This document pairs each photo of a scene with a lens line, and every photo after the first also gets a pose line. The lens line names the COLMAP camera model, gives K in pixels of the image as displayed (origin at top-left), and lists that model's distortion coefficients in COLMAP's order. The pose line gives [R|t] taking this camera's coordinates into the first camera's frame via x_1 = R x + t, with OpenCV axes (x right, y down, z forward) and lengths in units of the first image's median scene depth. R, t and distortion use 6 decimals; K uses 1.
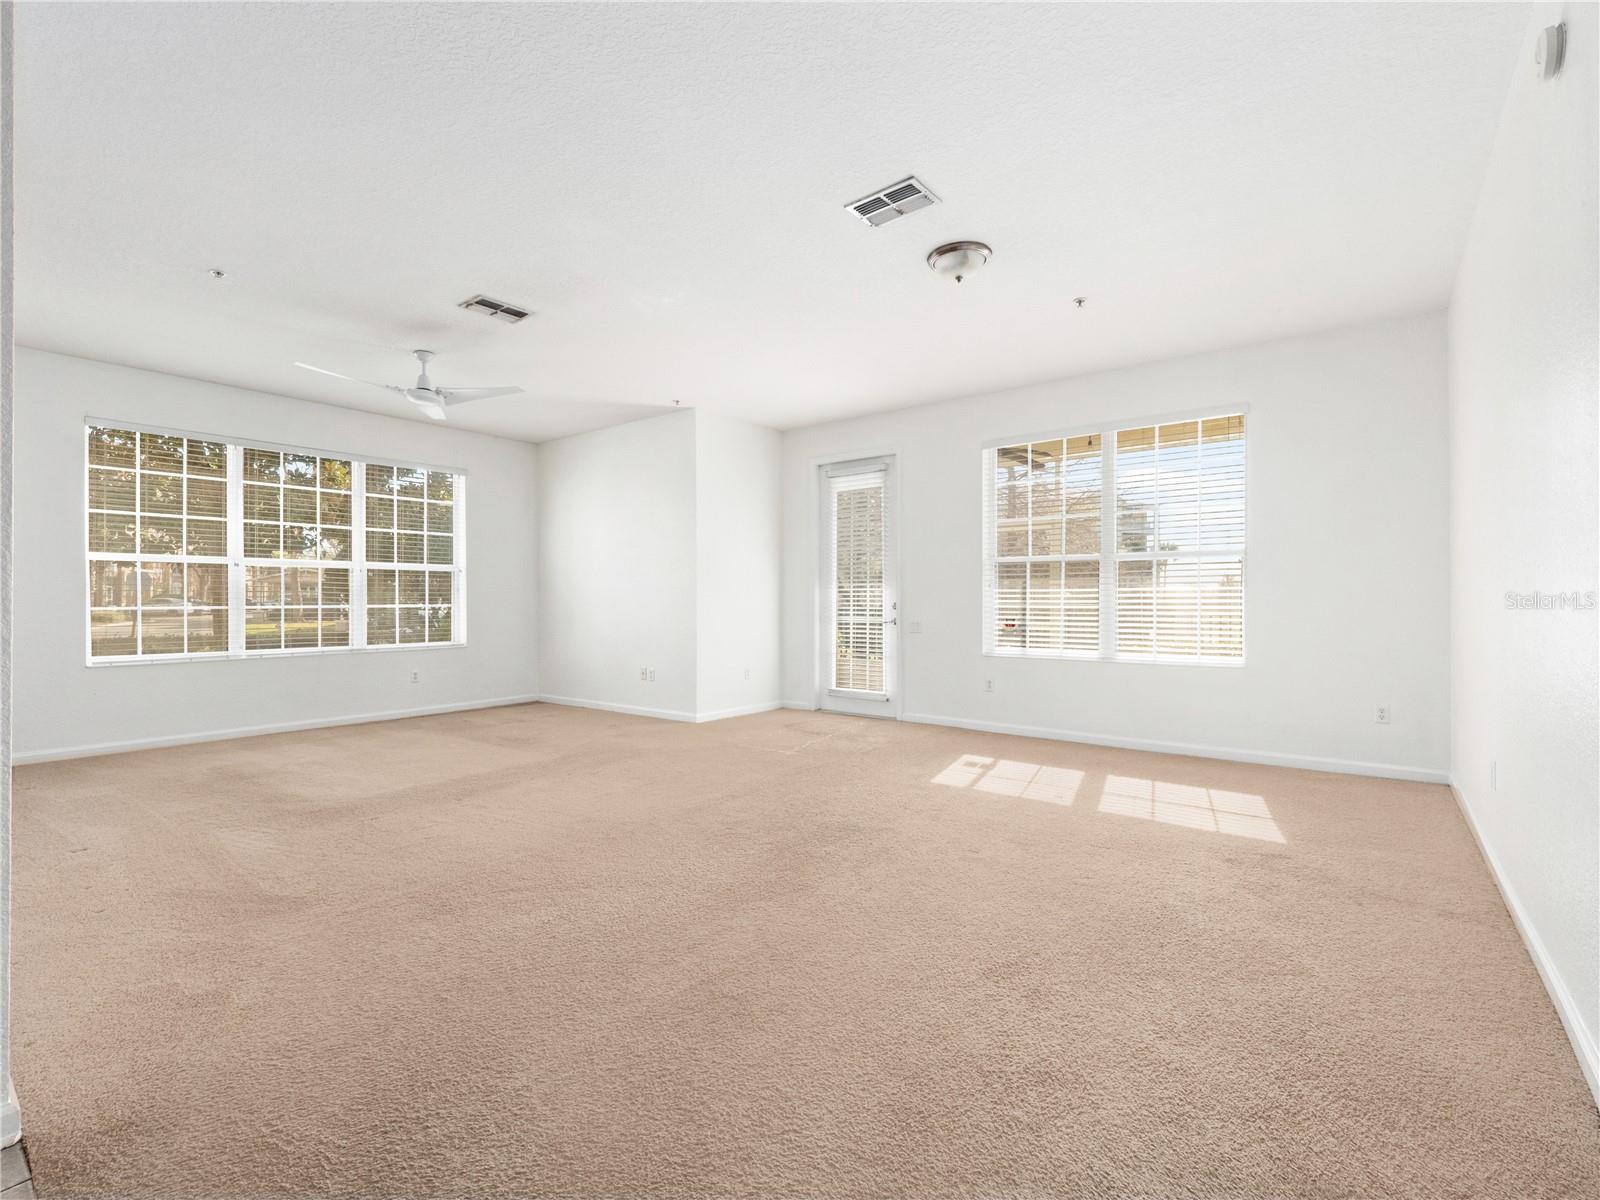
lens RADIAL K [[751.6, 0, 791.7], [0, 751.6, 588.5], [0, 0, 1]] dist [-0.003350, -0.000598]
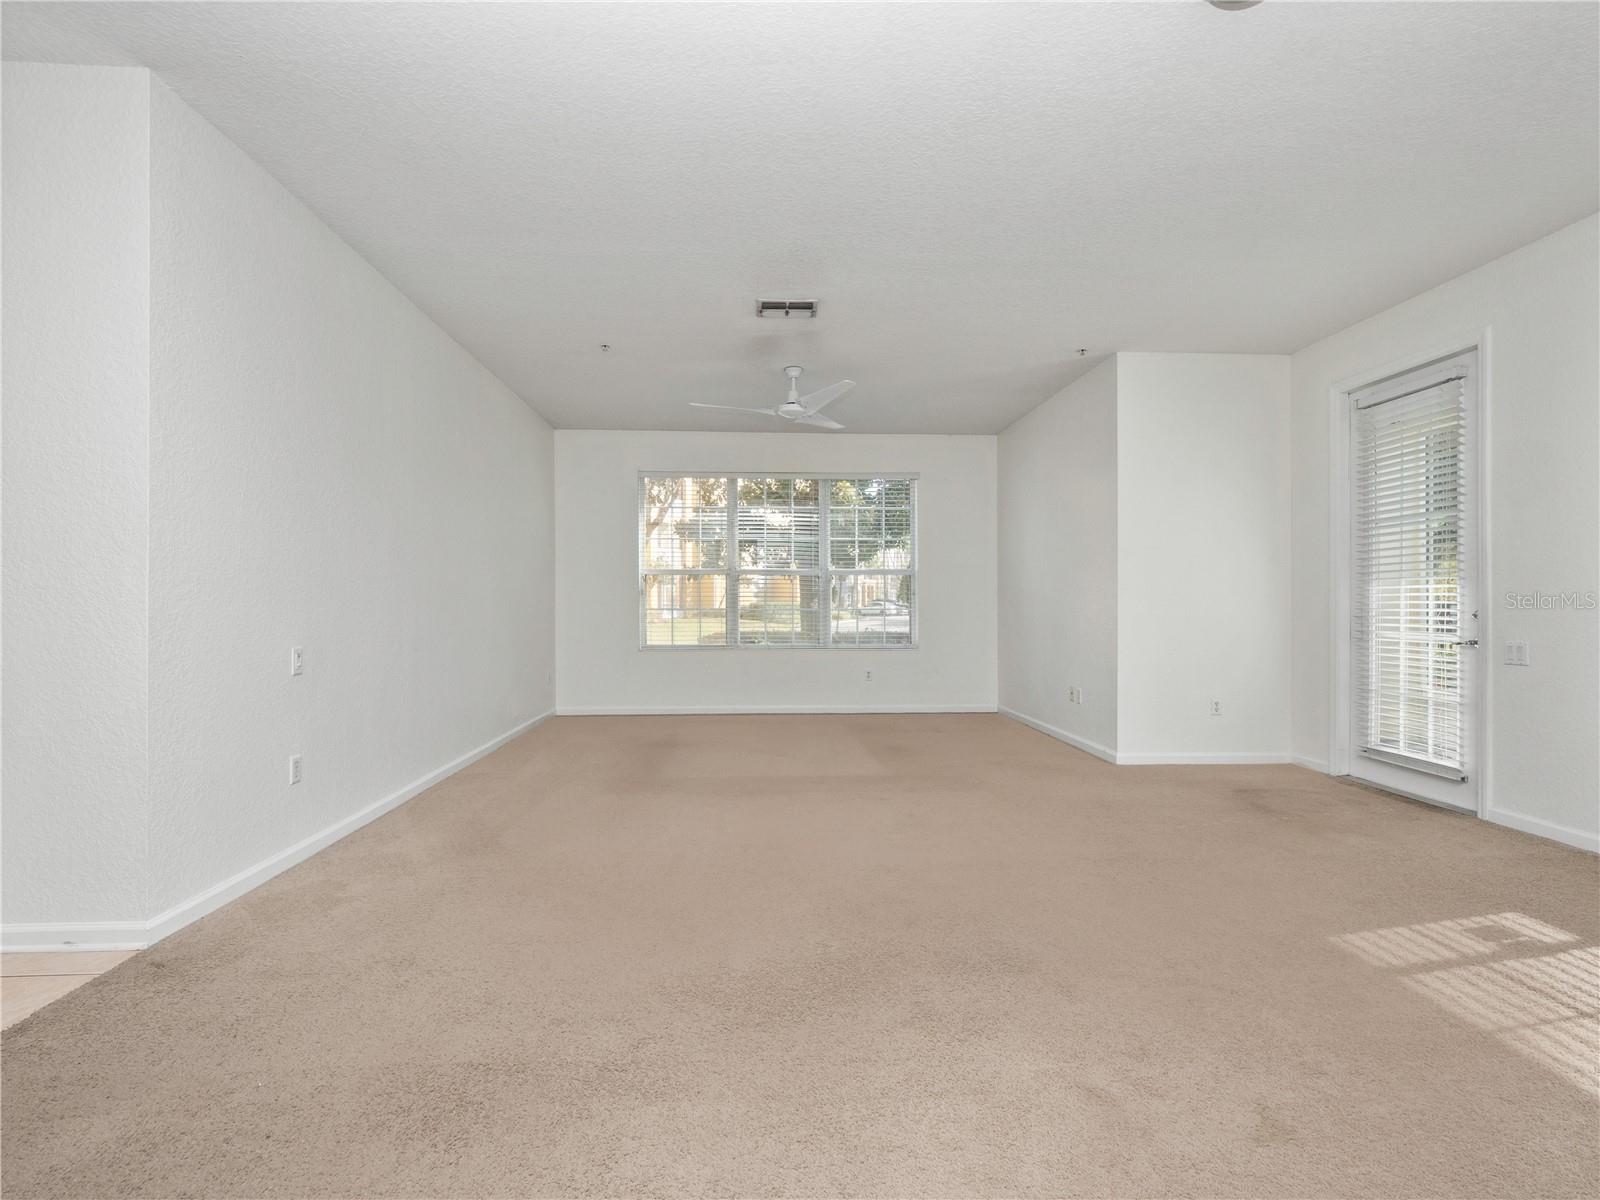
lens RADIAL K [[751.6, 0, 796.2], [0, 751.6, 605.4], [0, 0, 1]] dist [-0.003350, -0.000598]
pose [[0.637390, 0.005615, -0.770521, 0.255798], [0.011798, 0.999785, 0.017045, 0.000390], [0.770451, -0.019955, 0.637186, 0.254958]]
